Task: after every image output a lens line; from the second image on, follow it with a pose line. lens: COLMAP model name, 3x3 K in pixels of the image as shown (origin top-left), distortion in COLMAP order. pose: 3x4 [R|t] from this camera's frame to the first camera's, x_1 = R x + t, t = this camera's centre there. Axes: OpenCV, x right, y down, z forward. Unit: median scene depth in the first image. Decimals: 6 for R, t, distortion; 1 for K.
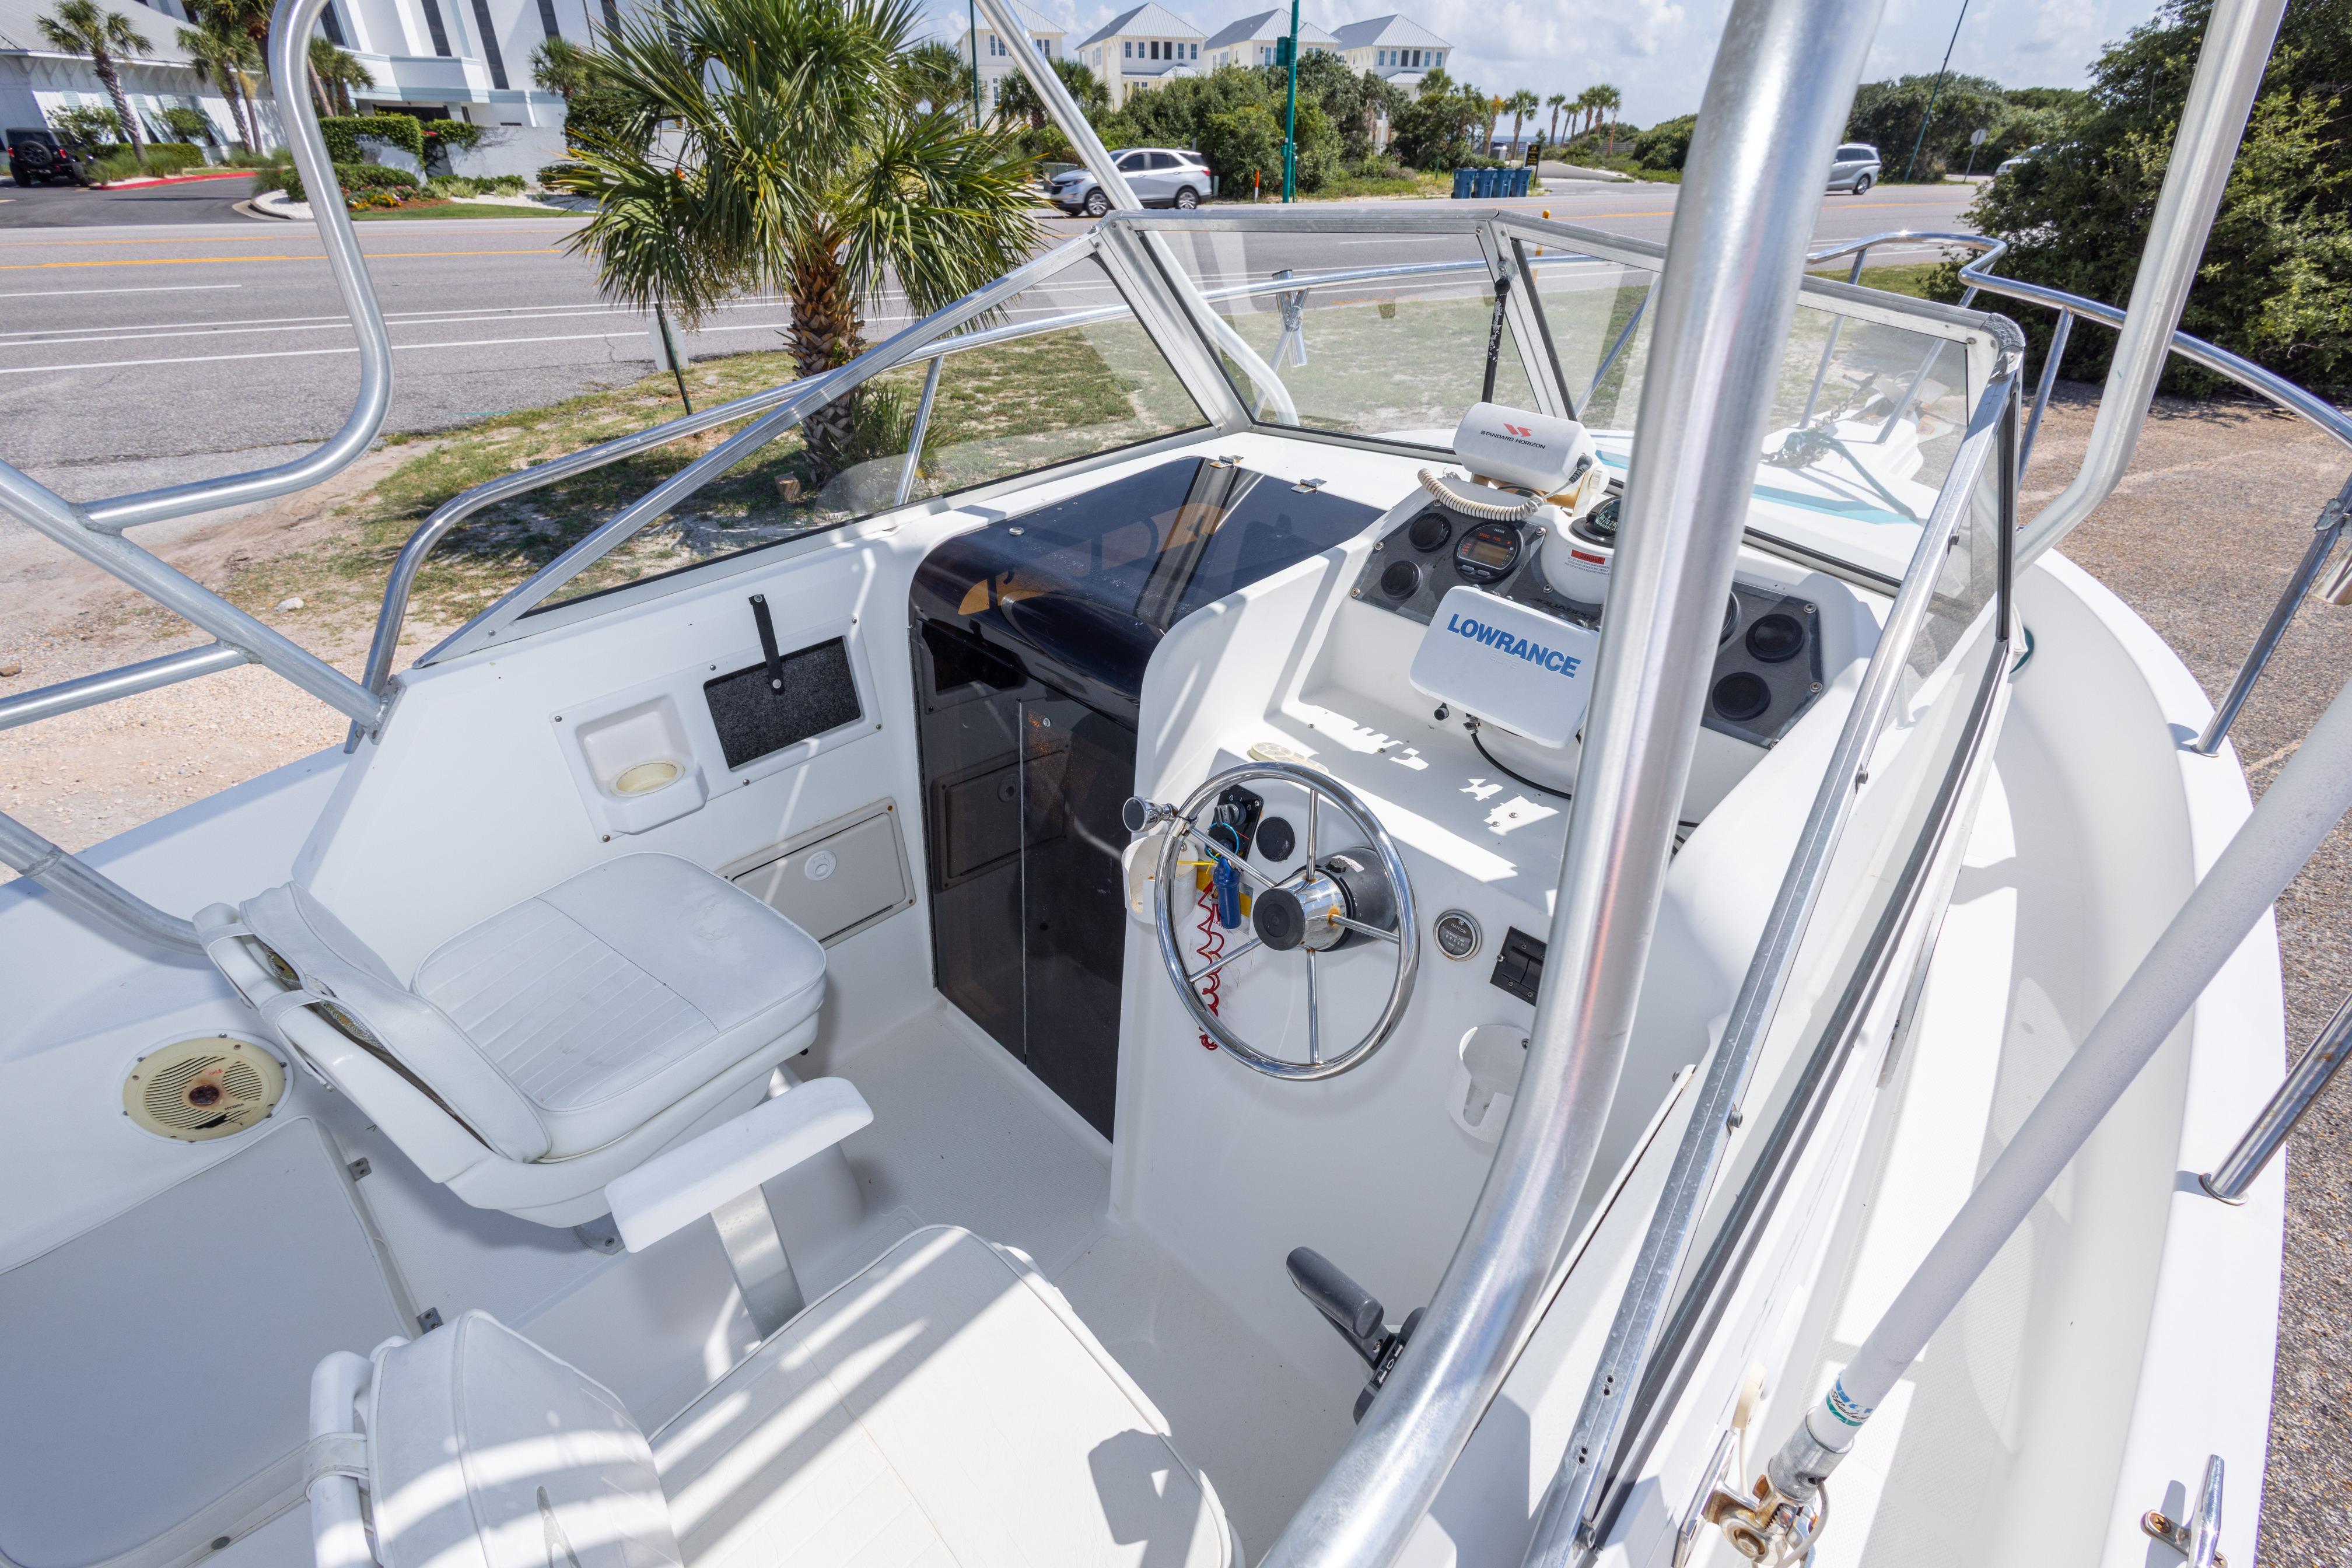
lens RADIAL K [[1076.7, 0, 1174.6], [0, 1076.7, 774.9], [0, 0, 1]] dist [0.013717, -0.005795]
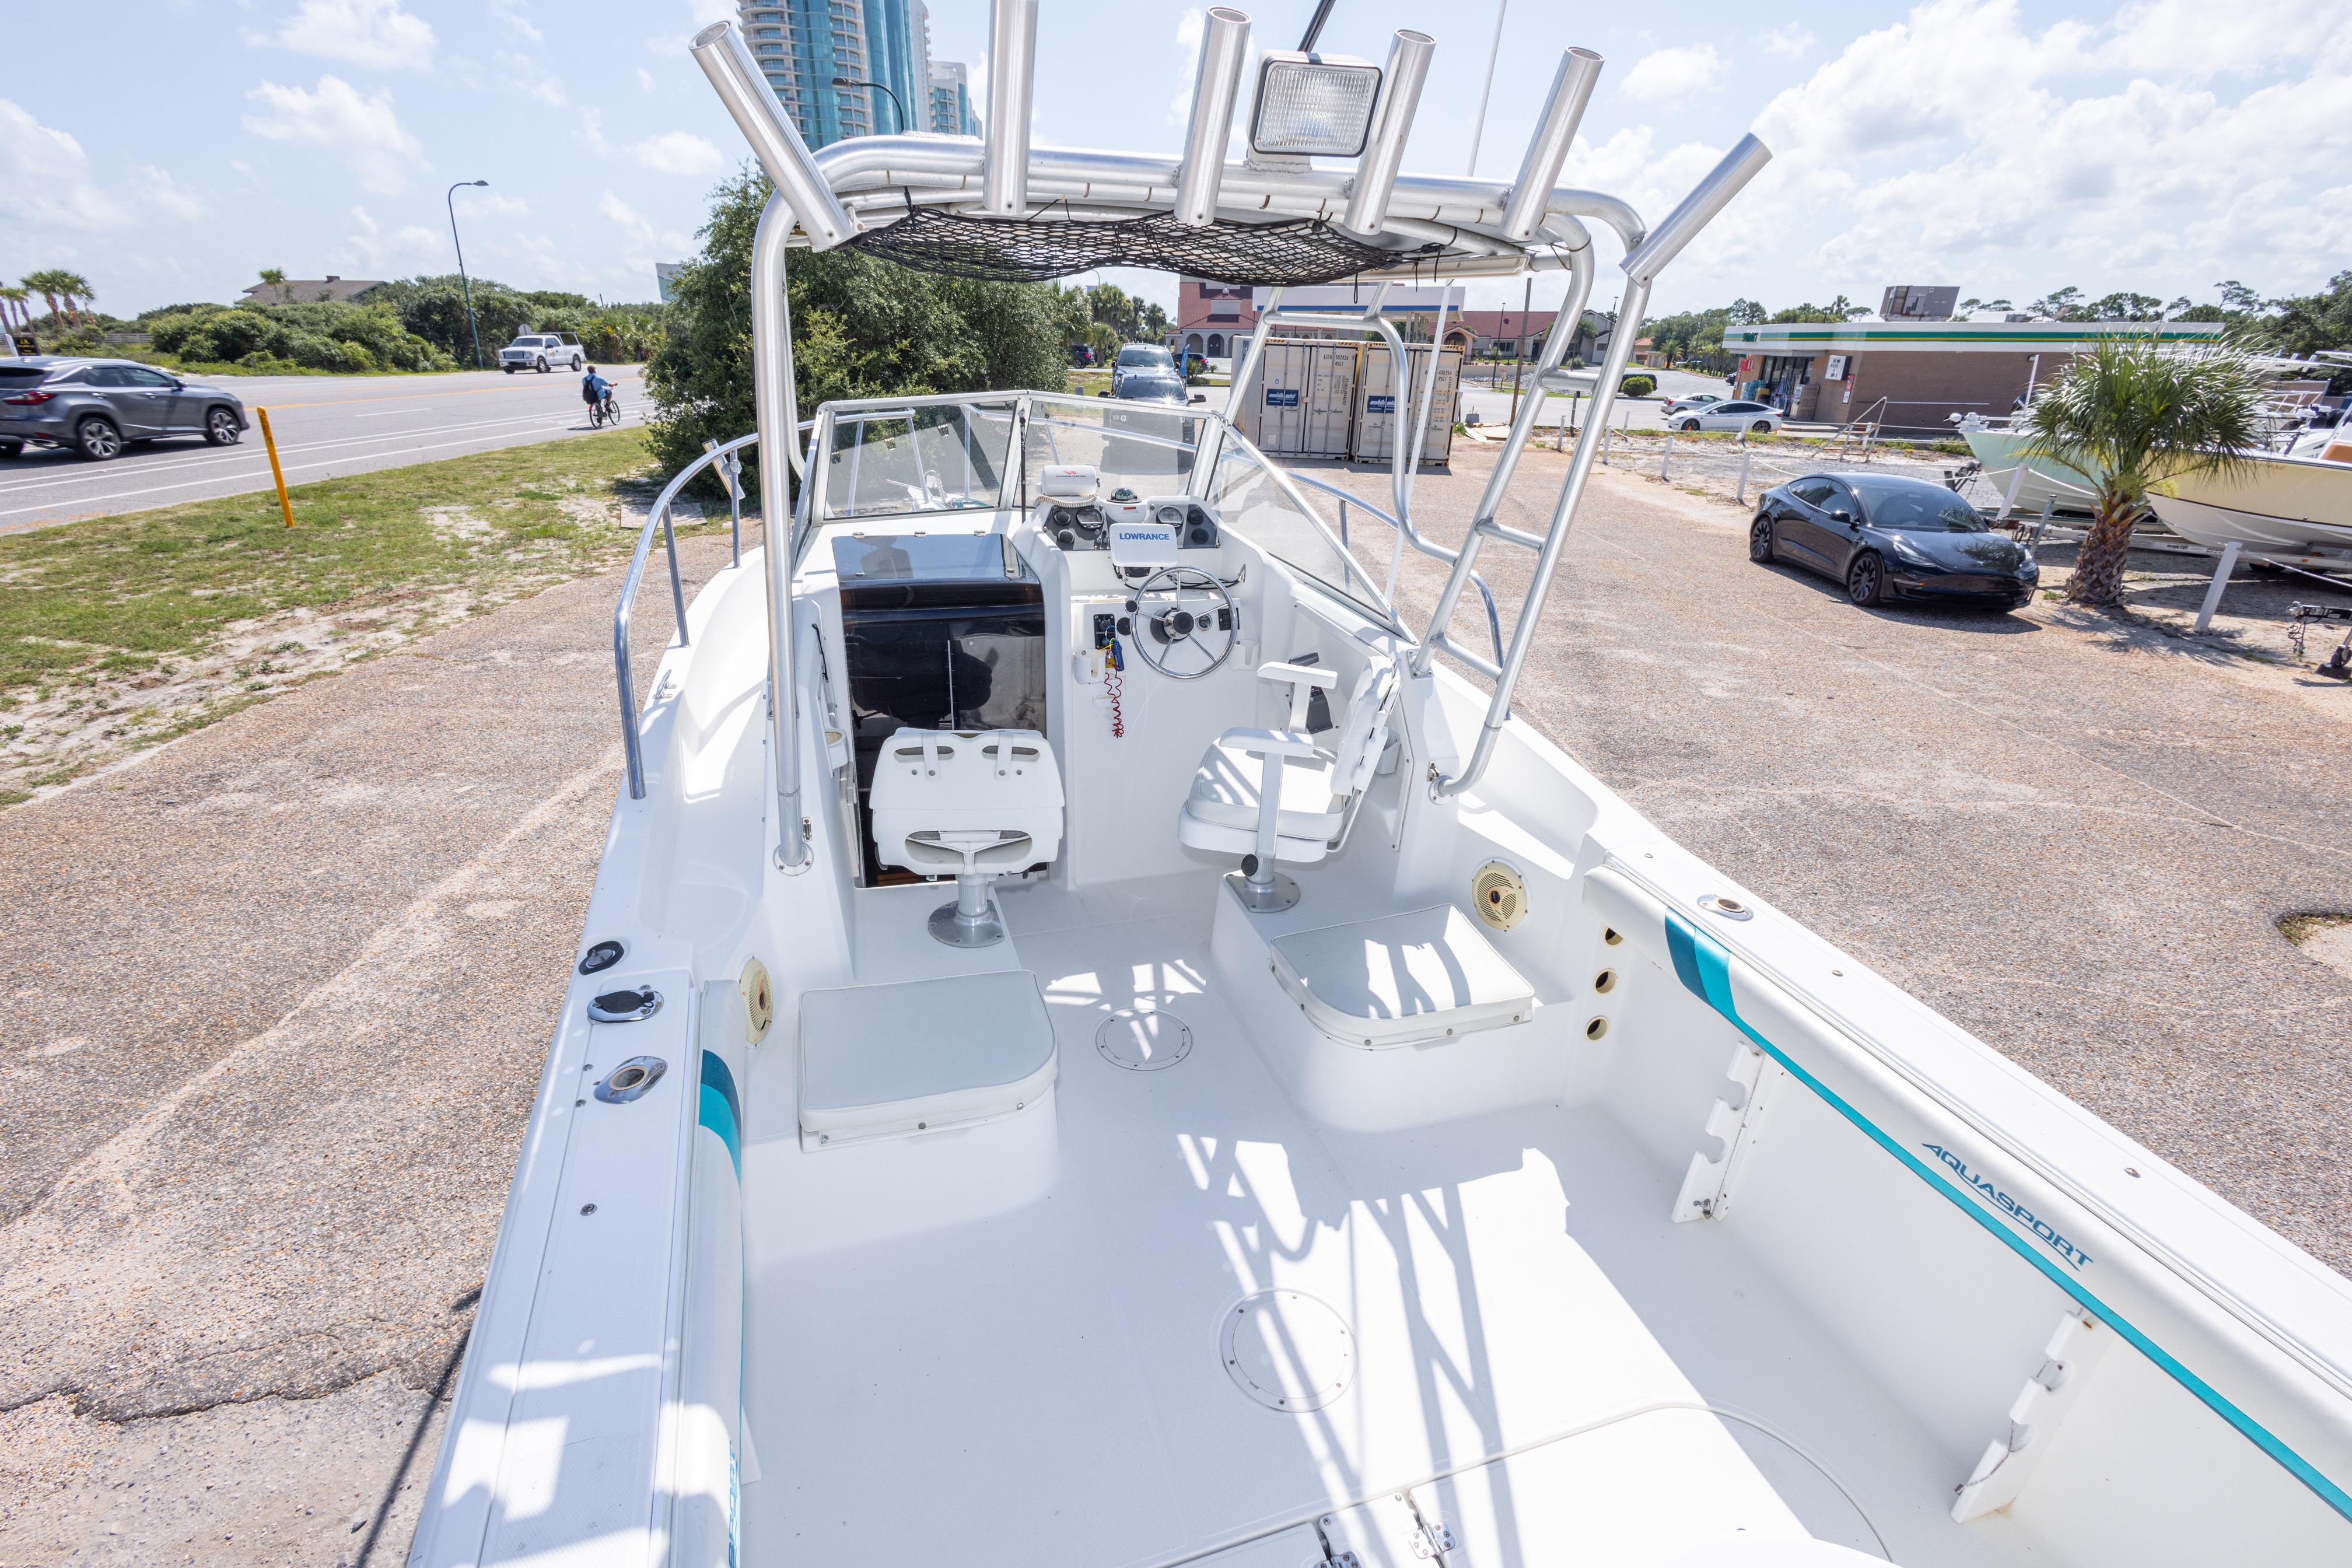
lens RADIAL K [[1076.7, 0, 1173.8], [0, 1076.7, 762.5], [0, 0, 1]] dist [0.013717, -0.005795]
pose [[0.461120, -0.328559, 0.824268, -0.173107], [0.448810, 0.887698, 0.102765, 0.011319], [-0.765465, 0.322553, 0.556796, -0.032225]]
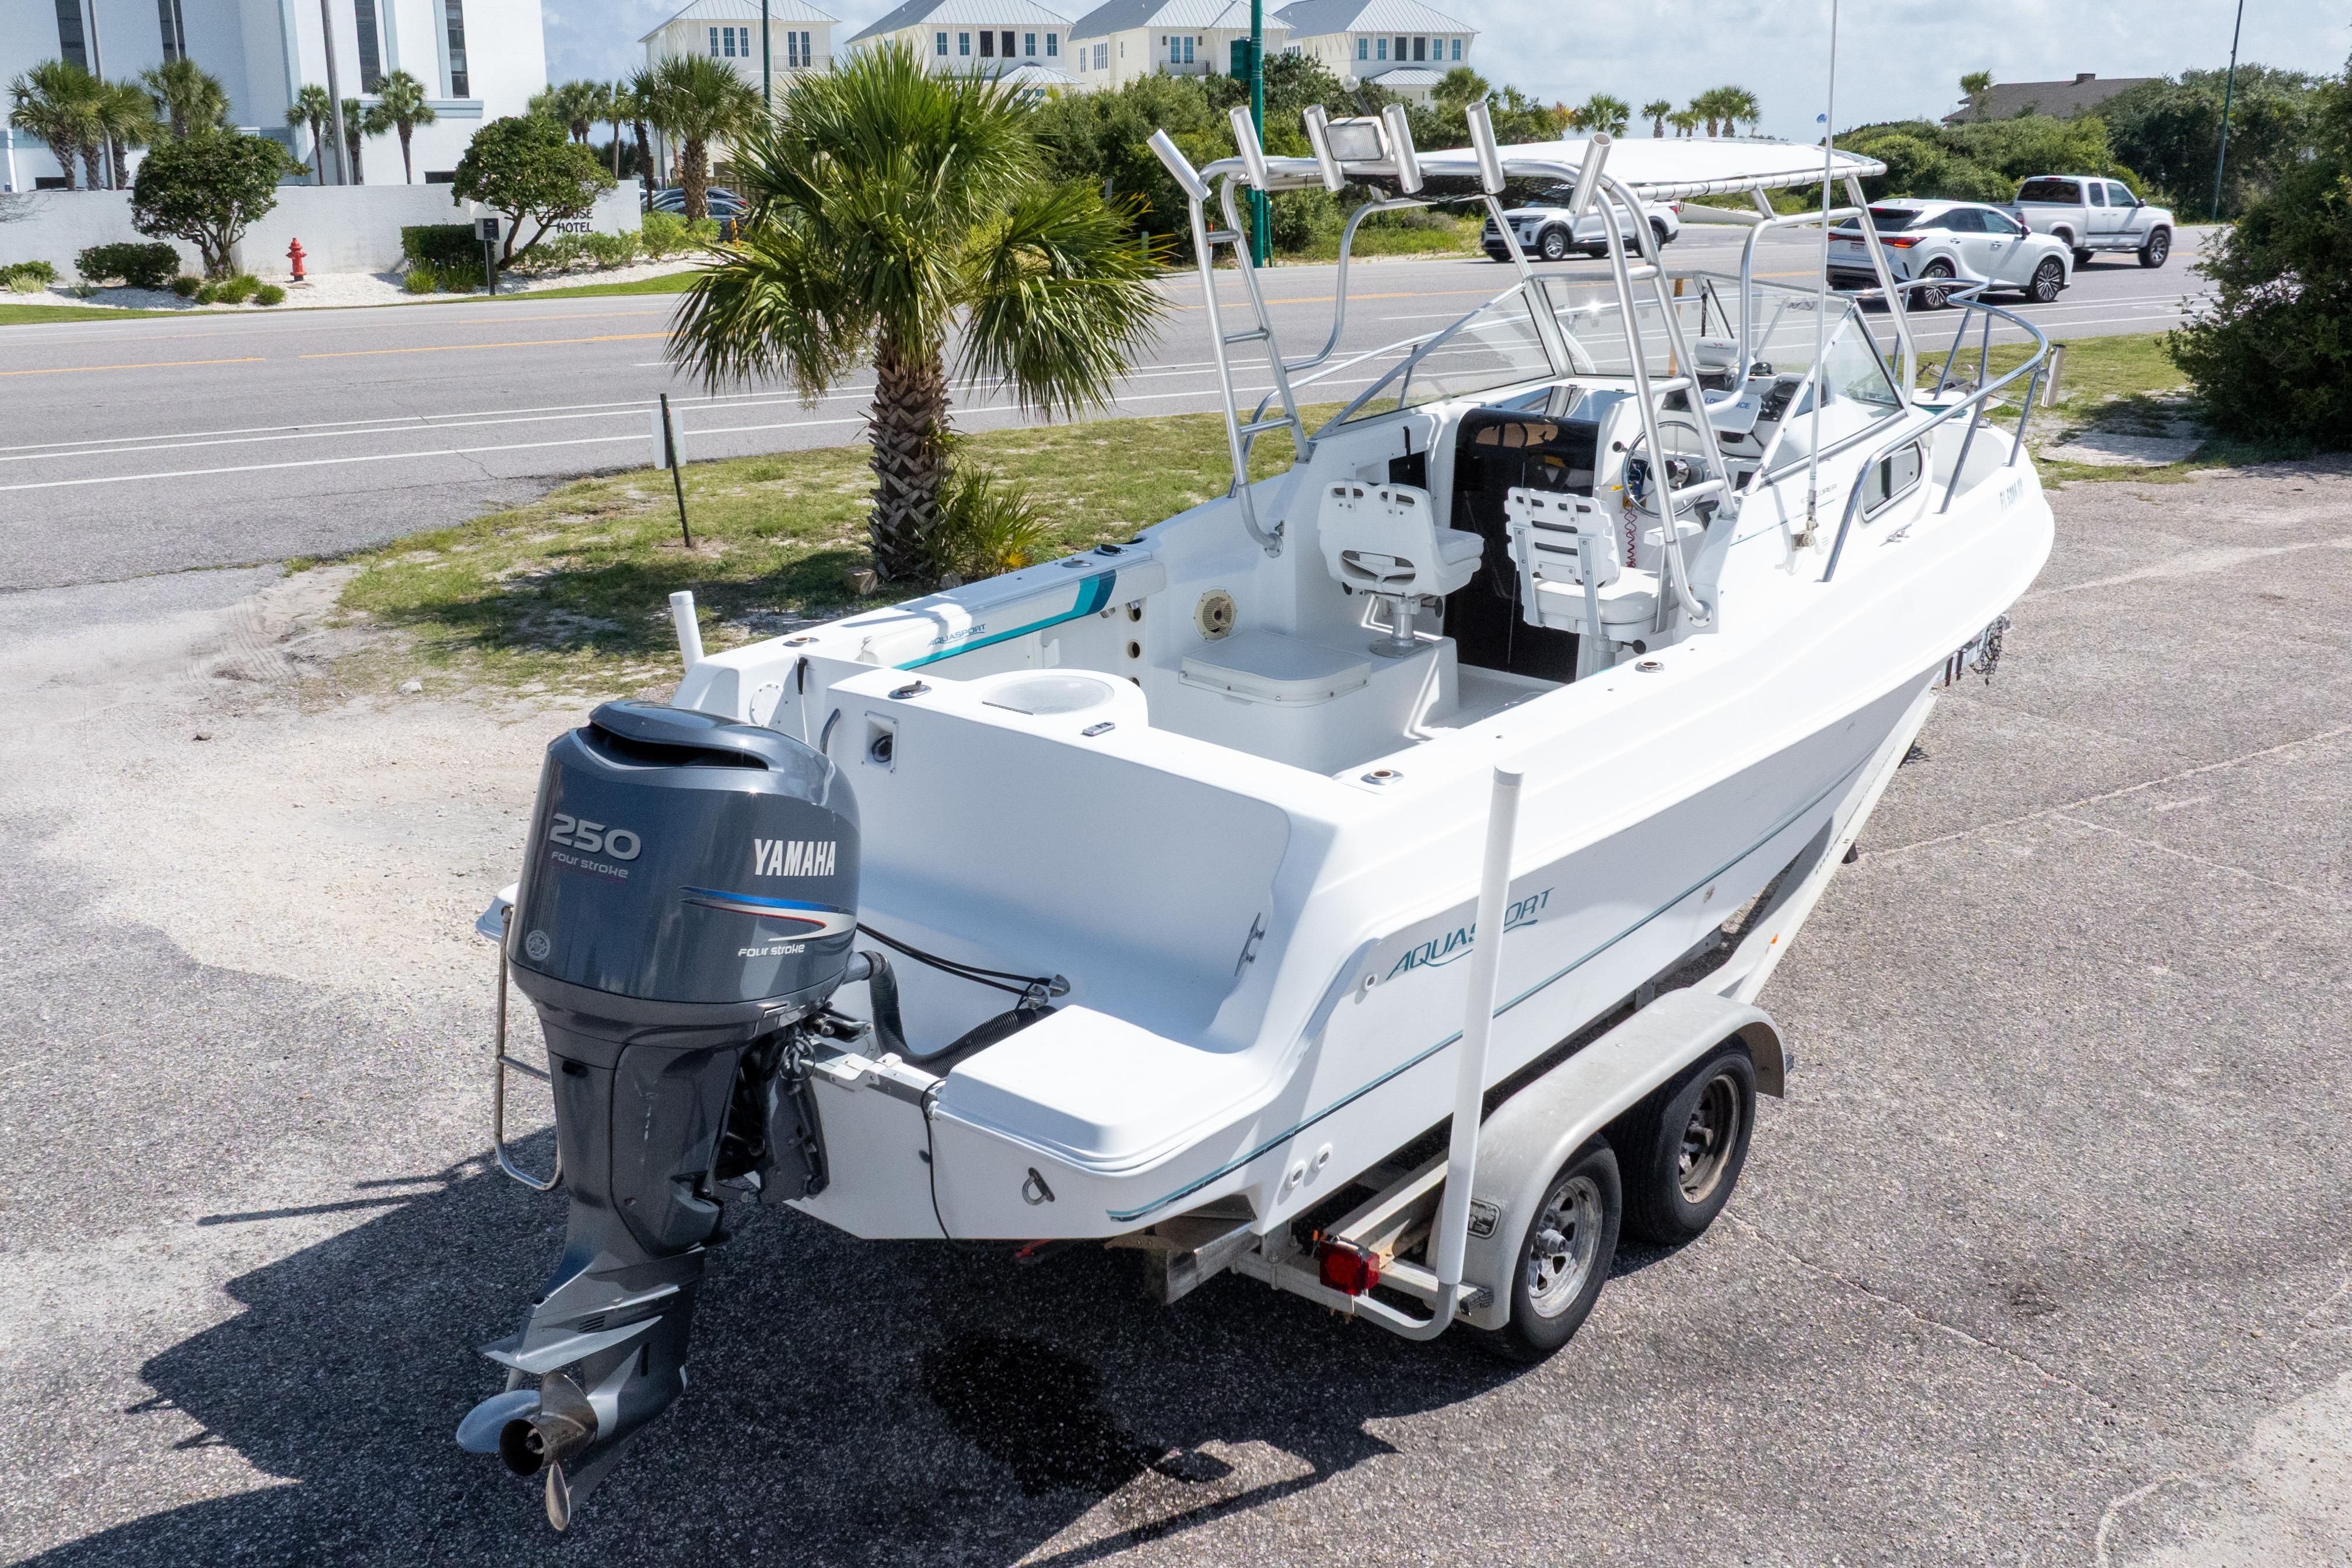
lens RADIAL K [[2169.5, 0, 1224.1], [0, 2169.5, 645.6], [0, 0, 1]] dist [-0.022343, 0.000000]
pose [[0.994830, -0.038327, 0.094046, -0.133320], [0.065581, 0.949524, -0.306763, 0.181750], [-0.077541, 0.311345, 0.947128, -0.348213]]
